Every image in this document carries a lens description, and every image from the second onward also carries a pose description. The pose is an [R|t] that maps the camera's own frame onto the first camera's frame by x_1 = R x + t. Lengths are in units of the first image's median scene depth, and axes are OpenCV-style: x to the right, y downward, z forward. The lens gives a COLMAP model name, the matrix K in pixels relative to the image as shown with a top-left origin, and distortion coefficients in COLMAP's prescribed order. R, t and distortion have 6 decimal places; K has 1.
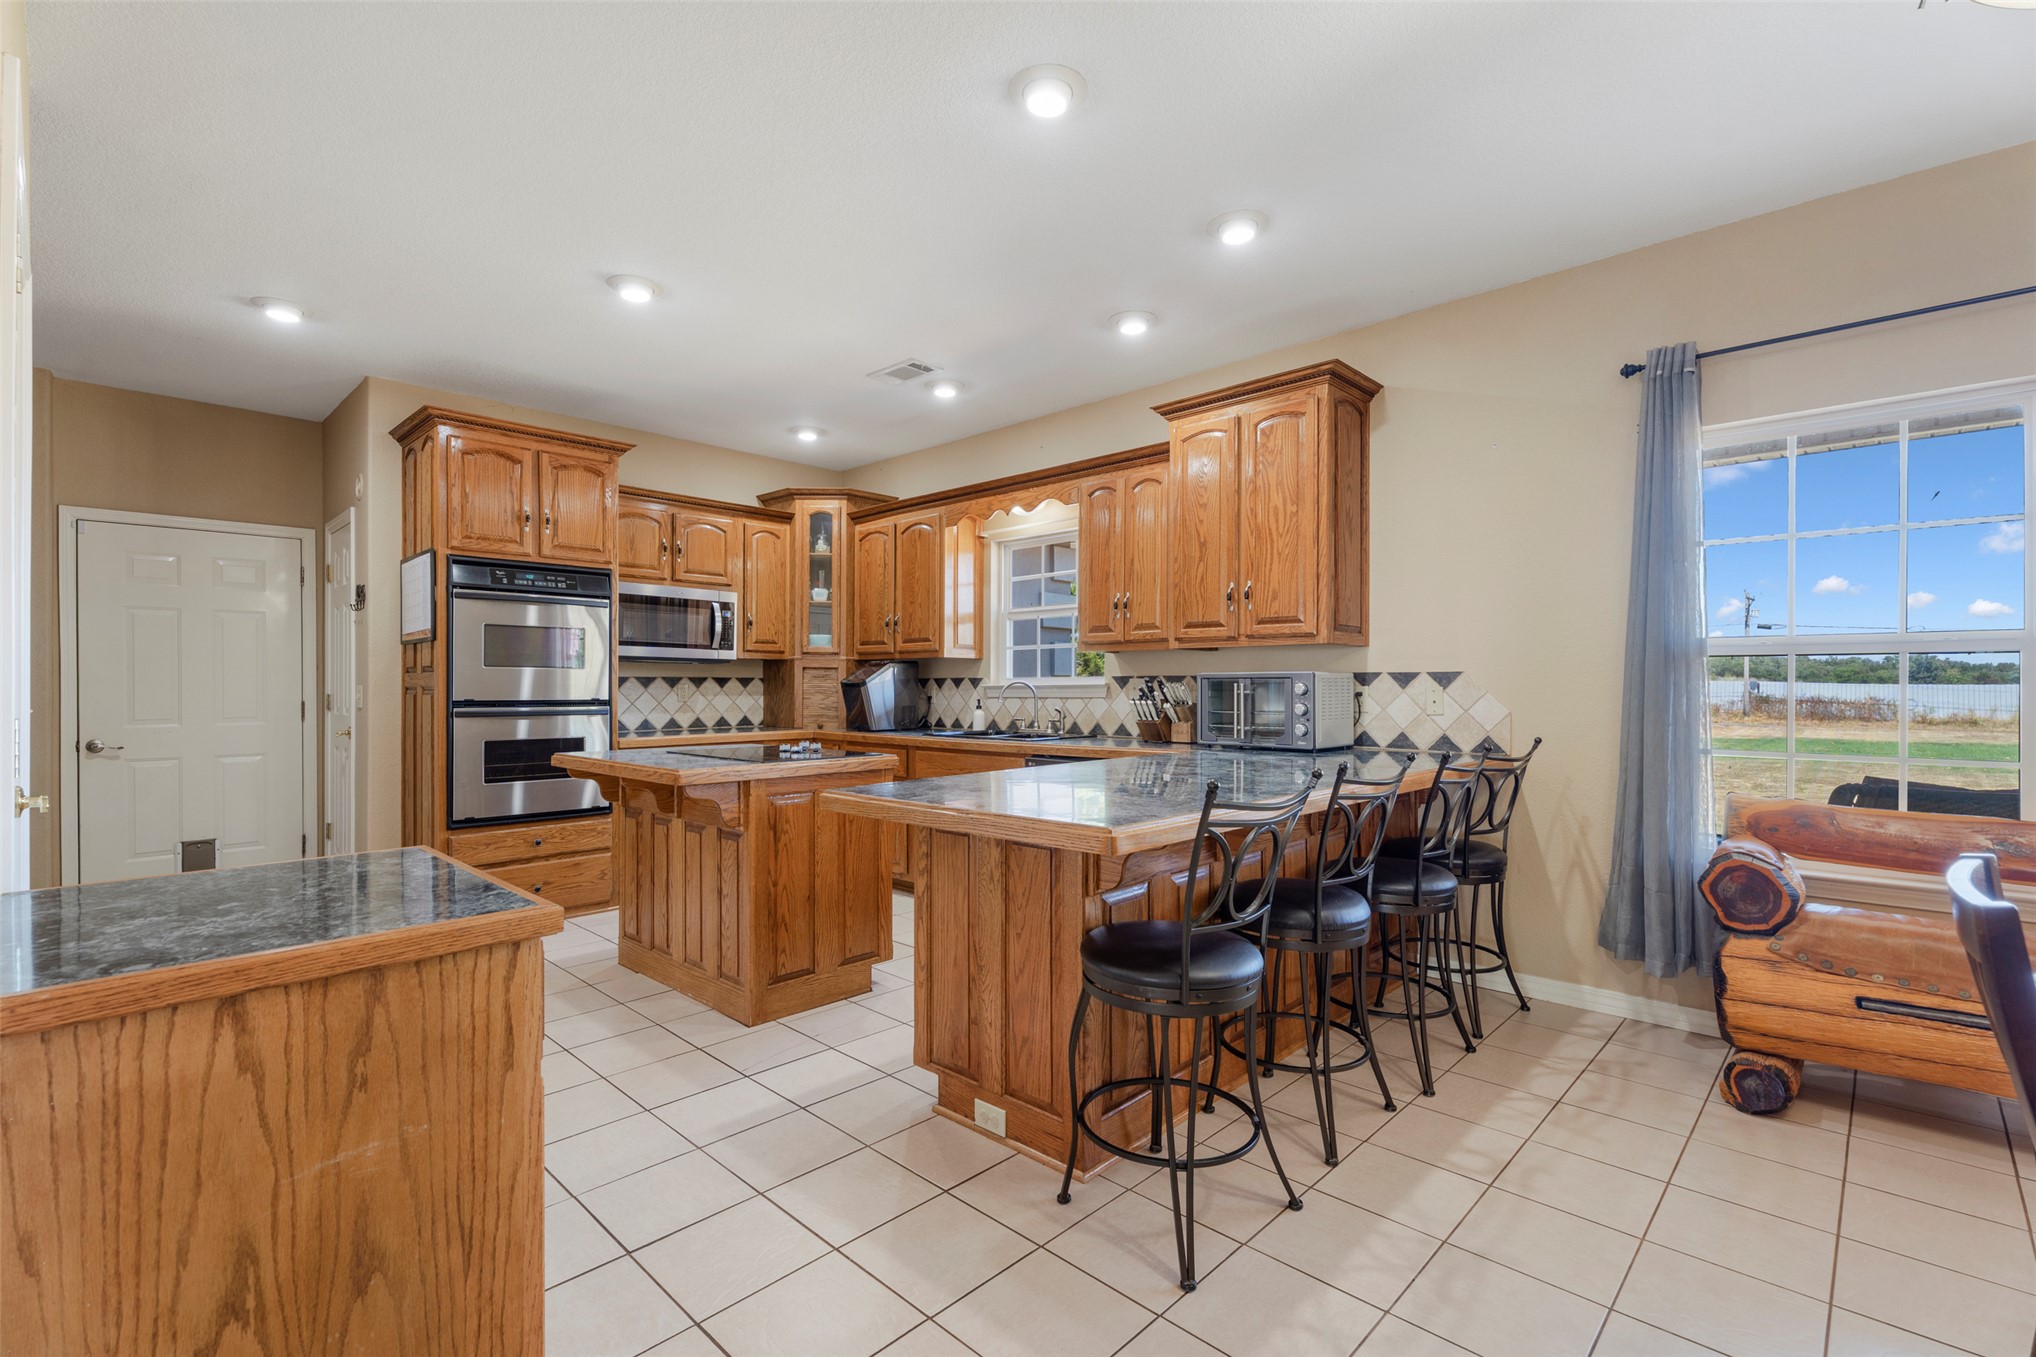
lens RADIAL K [[910.5, 0, 1022.9], [0, 910.5, 682.1], [0, 0, 1]] dist [-0.000938, 0.000119]
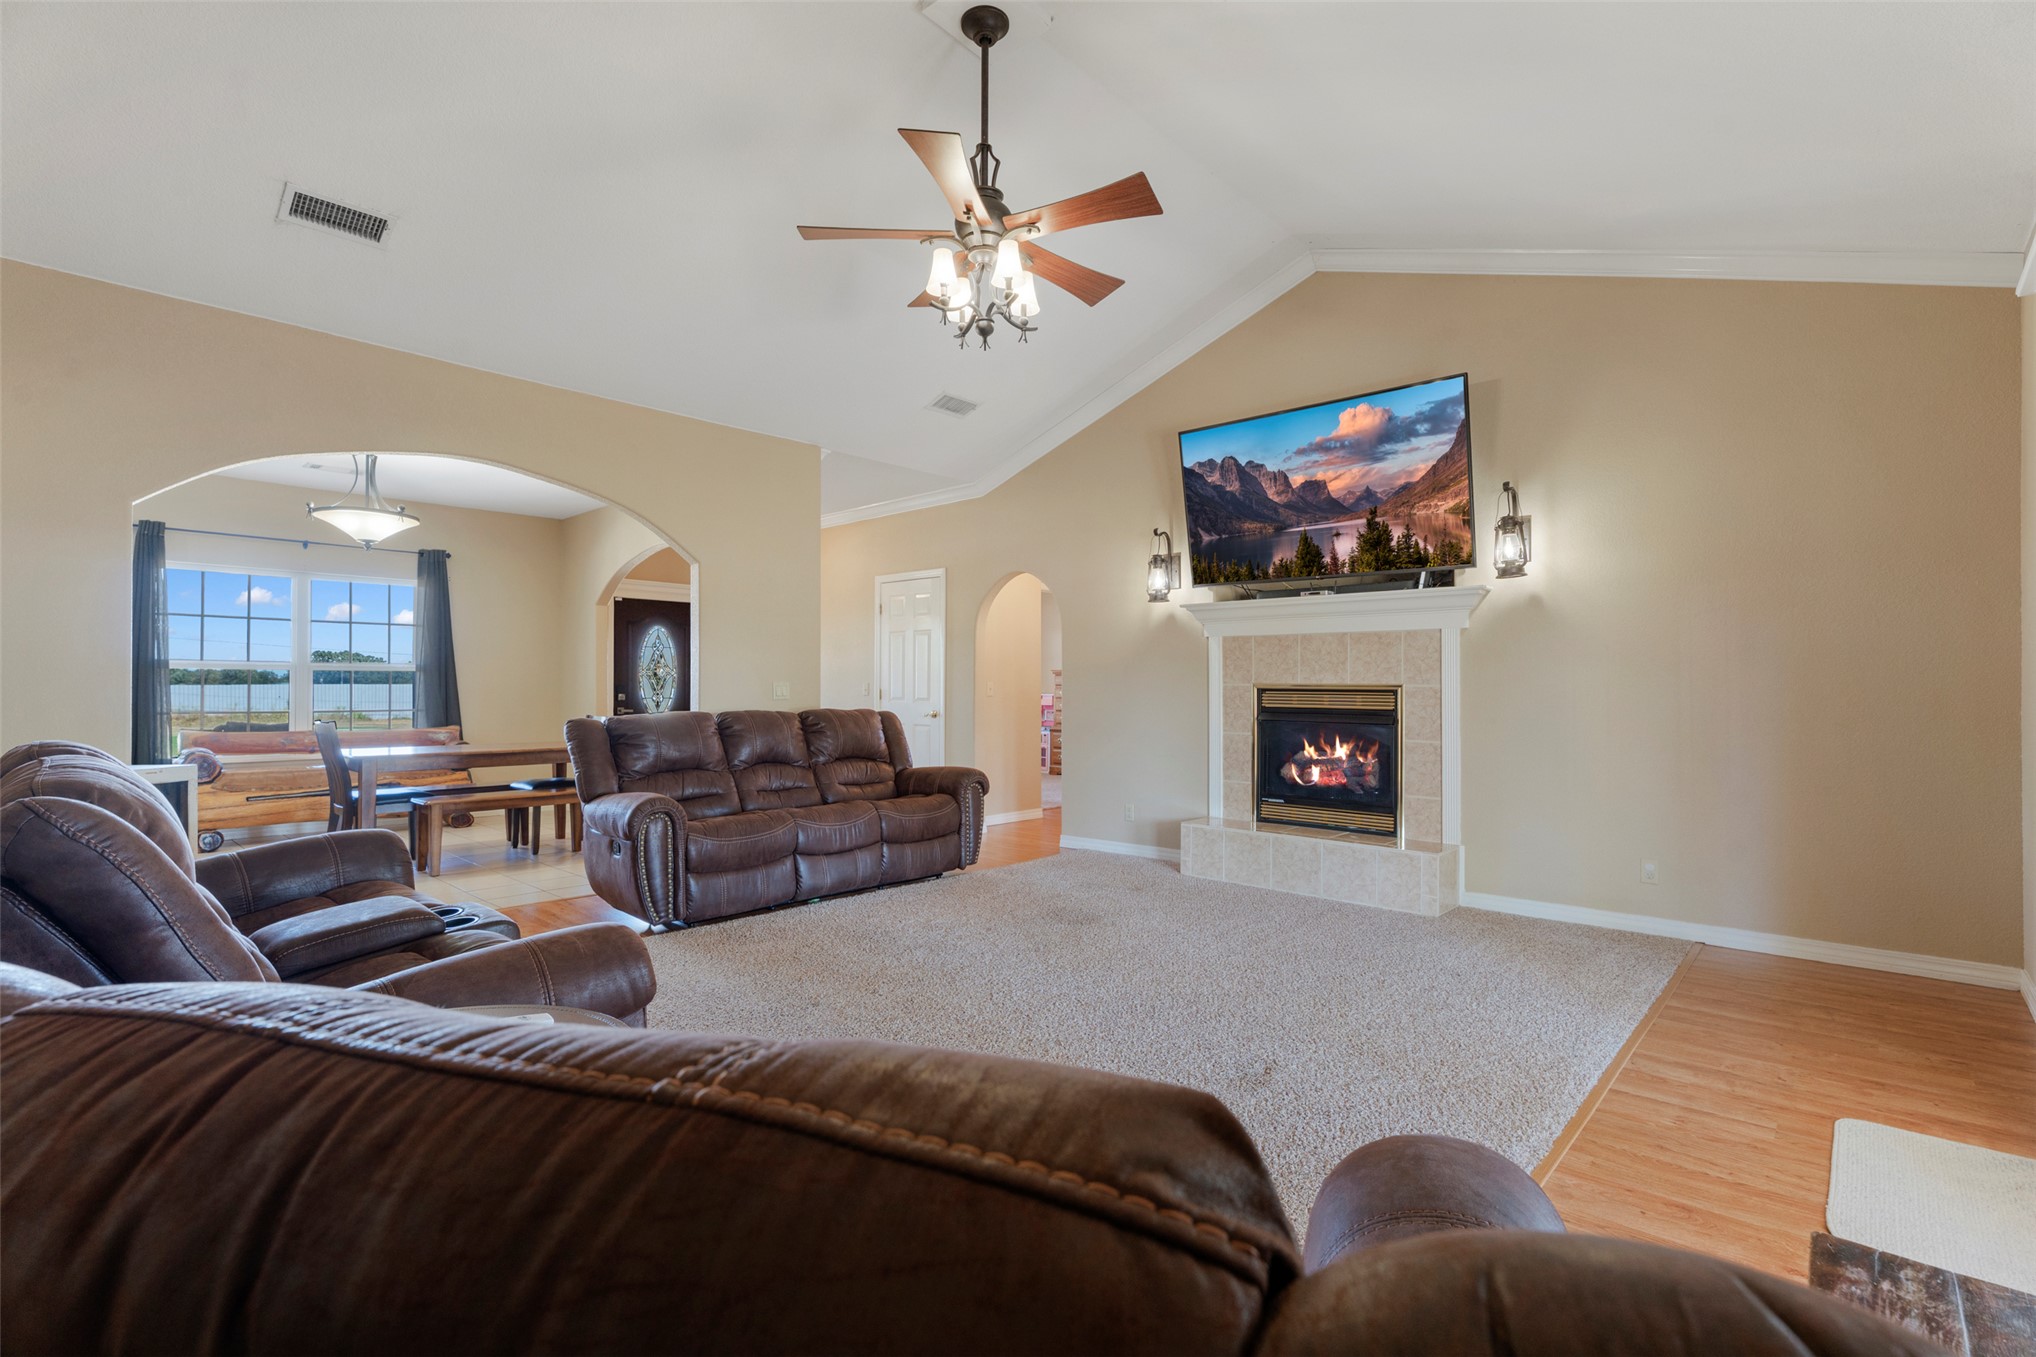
lens RADIAL K [[915.8, 0, 1020.1], [0, 915.8, 673.8], [0, 0, 1]] dist [0.002425, 0.000605]
pose [[-0.021484, 0.015390, 0.999651, -0.985800], [-0.006797, 0.999856, -0.015539, 0.003294], [-0.999746, -0.007129, -0.021377, -0.652874]]
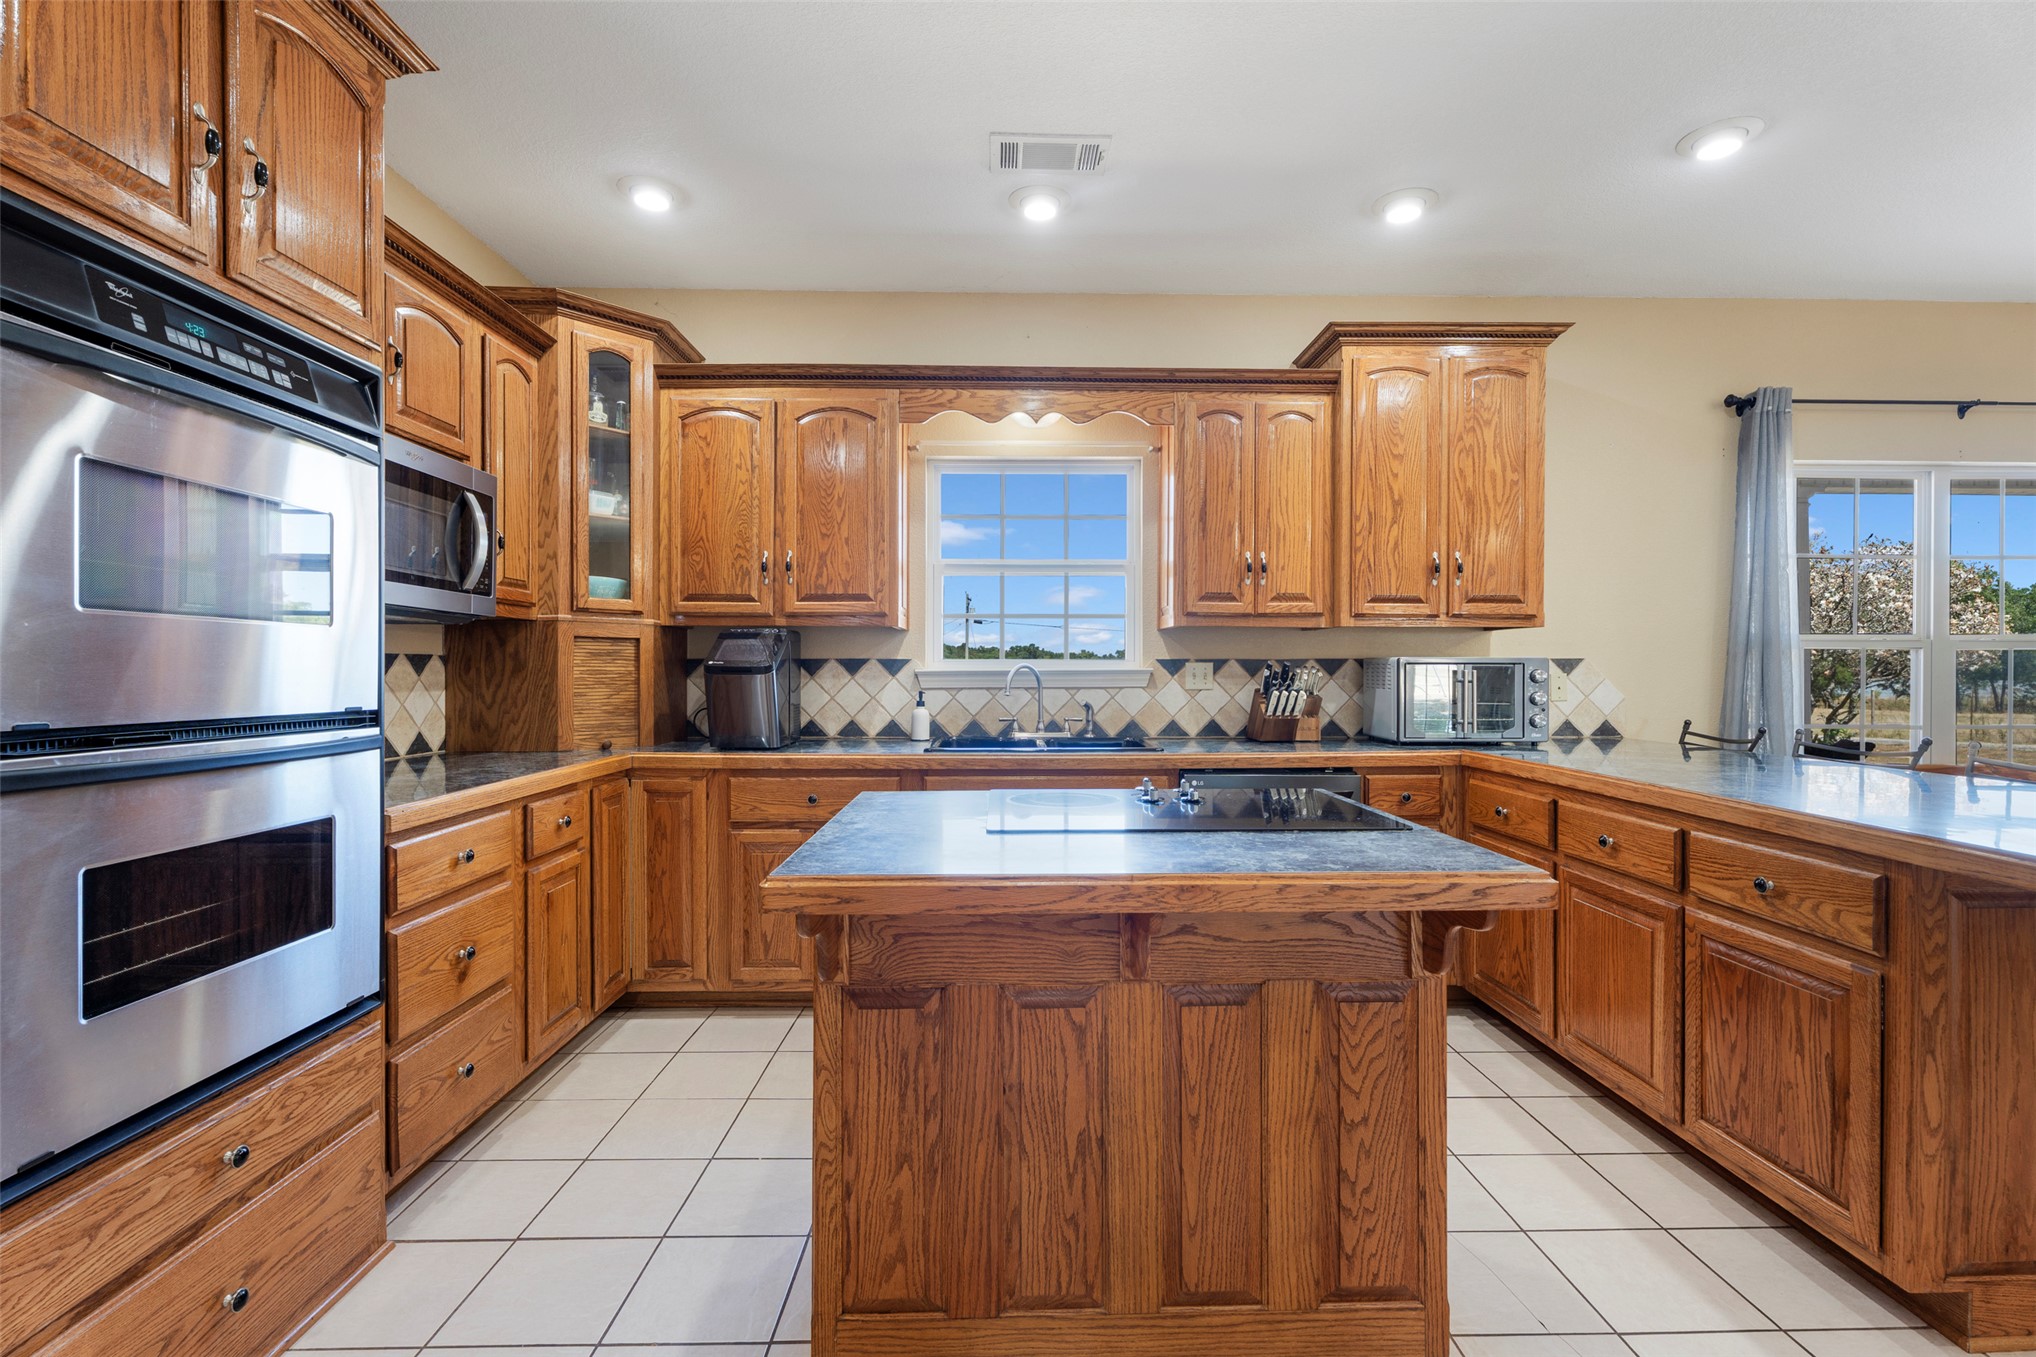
lens RADIAL K [[915.8, 0, 1020.1], [0, 915.8, 673.8], [0, 0, 1]] dist [0.002425, 0.000605]
pose [[0.707188, -0.002944, 0.707019, -0.565555], [-0.004565, 0.999951, 0.008730, -0.000259], [-0.707011, -0.009401, 0.707140, 0.570593]]
